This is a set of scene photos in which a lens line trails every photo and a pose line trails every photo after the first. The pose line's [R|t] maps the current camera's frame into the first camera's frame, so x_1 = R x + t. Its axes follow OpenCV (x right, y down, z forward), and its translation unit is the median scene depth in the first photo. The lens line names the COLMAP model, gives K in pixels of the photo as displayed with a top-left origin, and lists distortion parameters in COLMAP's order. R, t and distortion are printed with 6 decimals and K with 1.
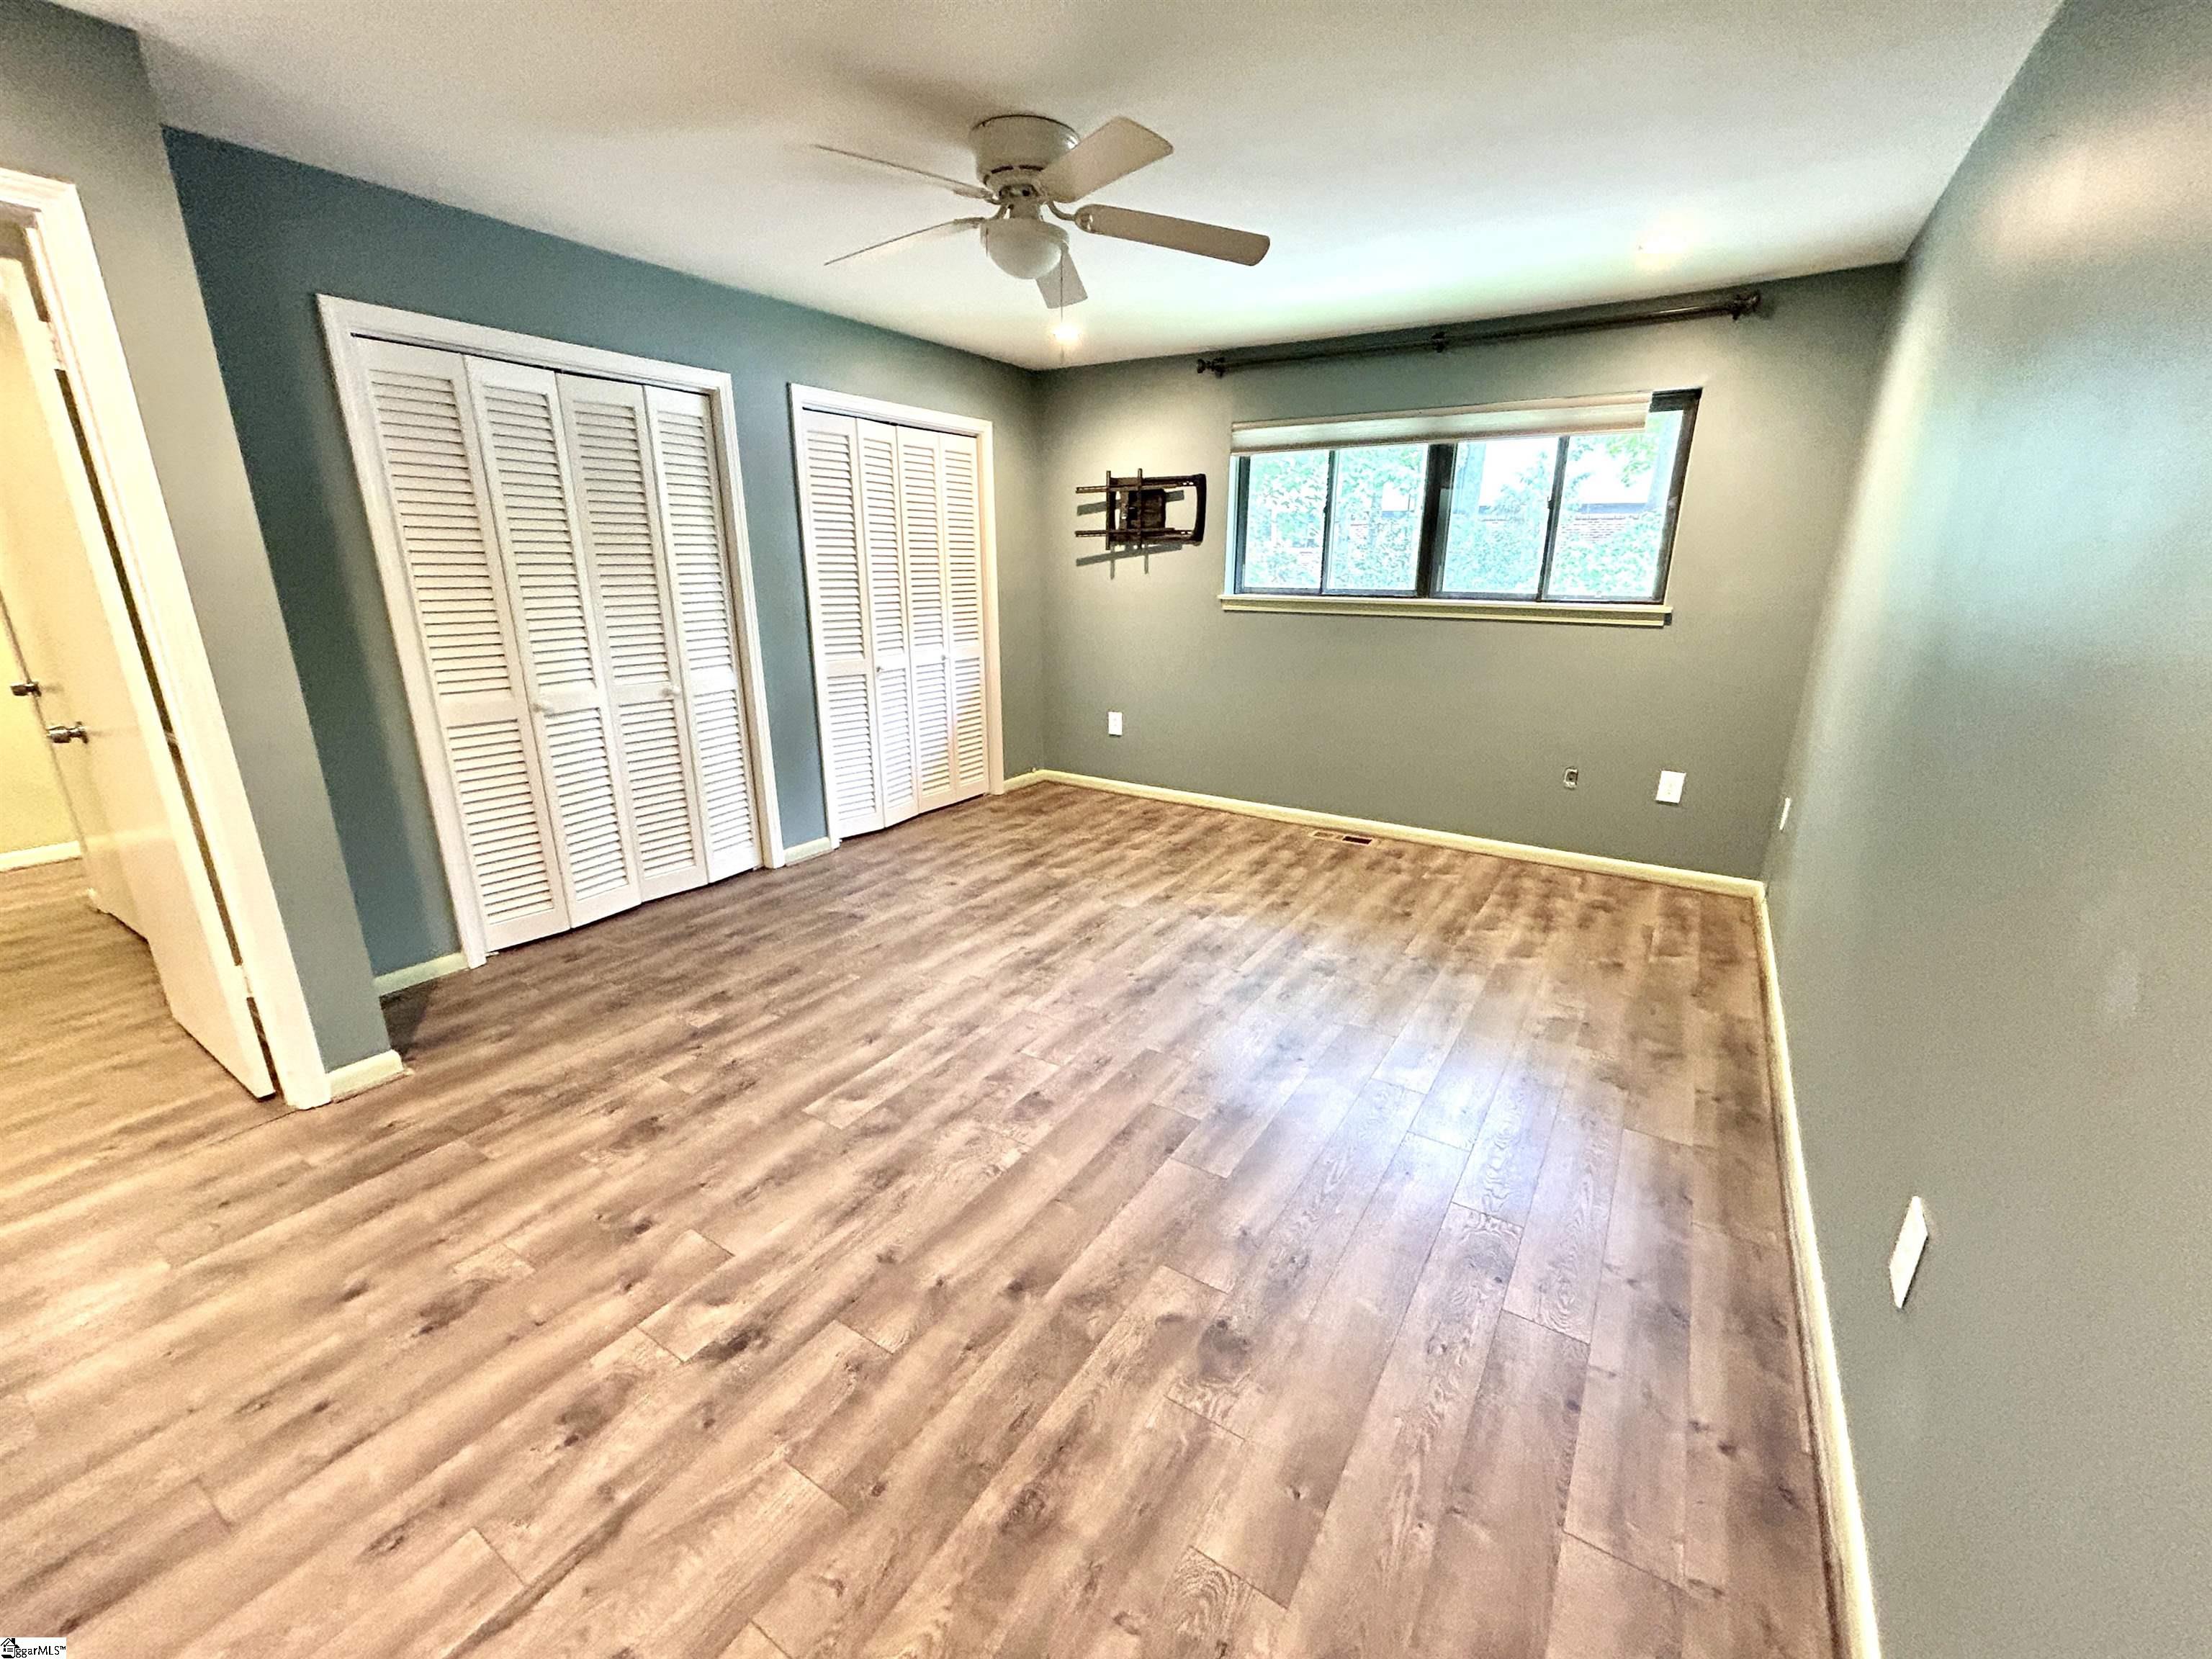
lens RADIAL K [[895.2, 0, 1106.0], [0, 895.2, 829.5], [0, 0, 1]] dist [0.001963, 0.000231]
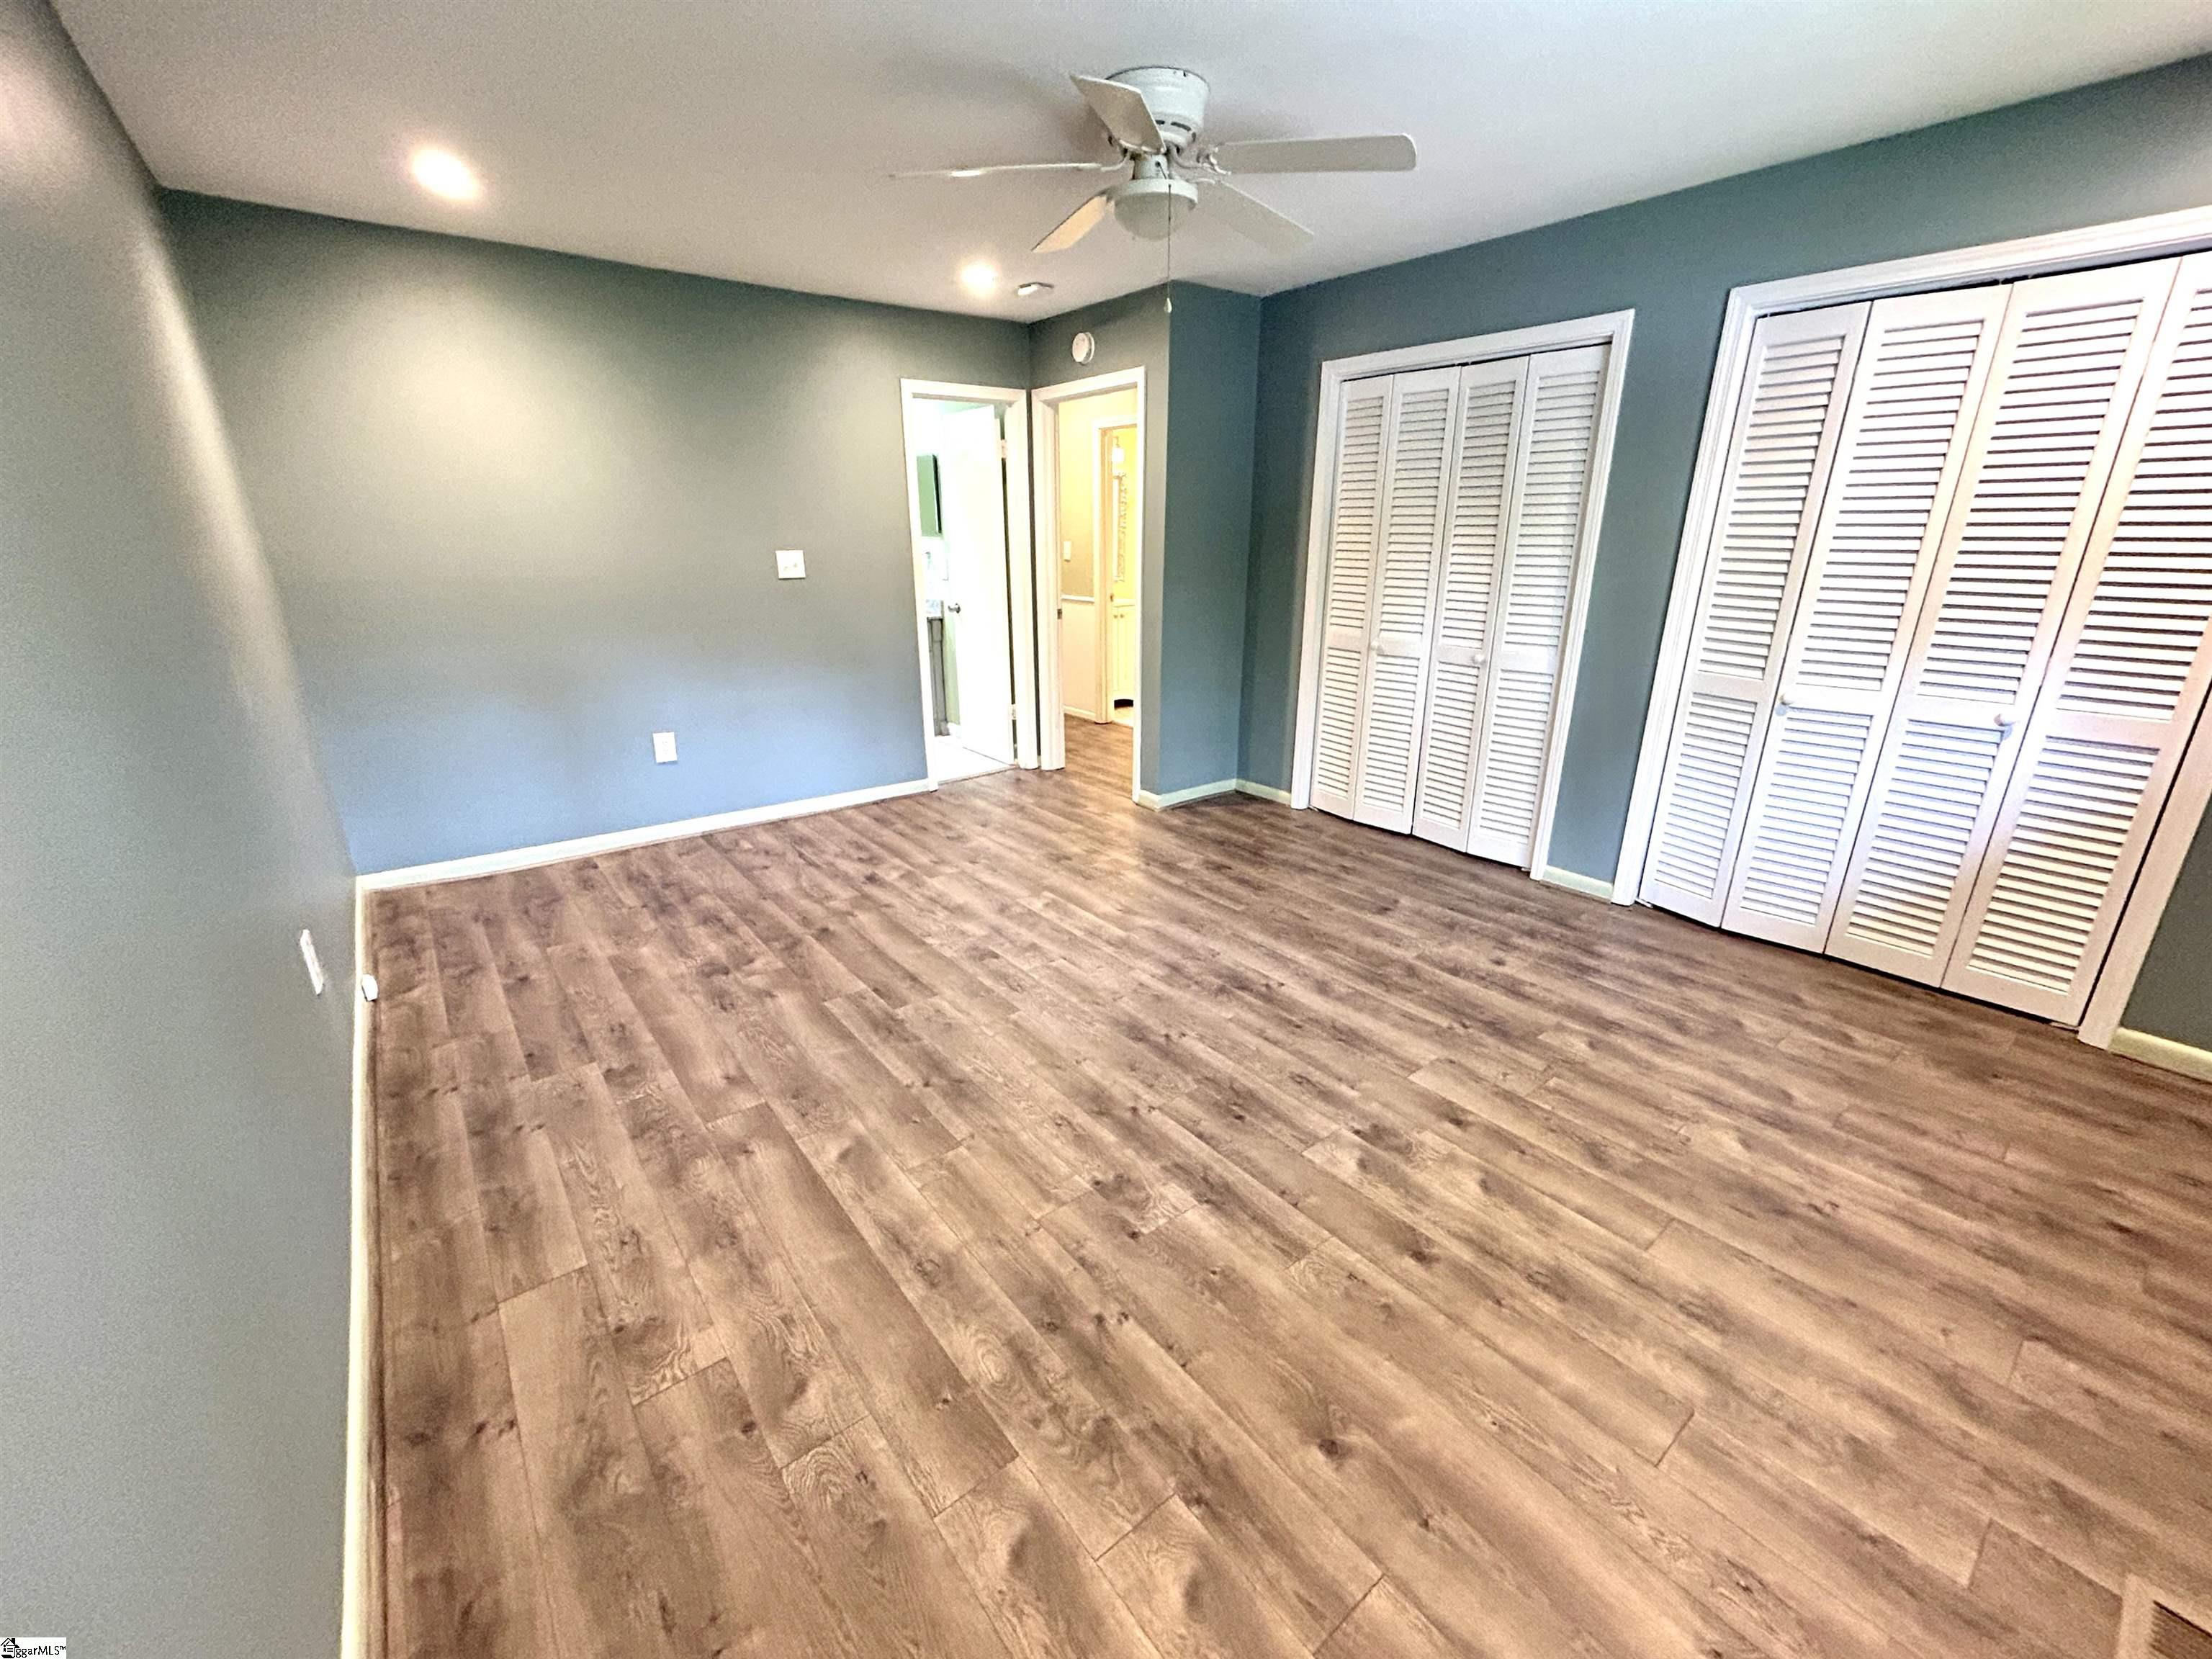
lens RADIAL K [[895.2, 0, 1106.0], [0, 895.2, 829.5], [0, 0, 1]] dist [0.001963, 0.000231]
pose [[-0.321373, 0.299378, -0.898383, 0.694542], [-0.274836, 0.878385, 0.391029, -0.290368], [0.906192, 0.372574, -0.200009, 0.968168]]
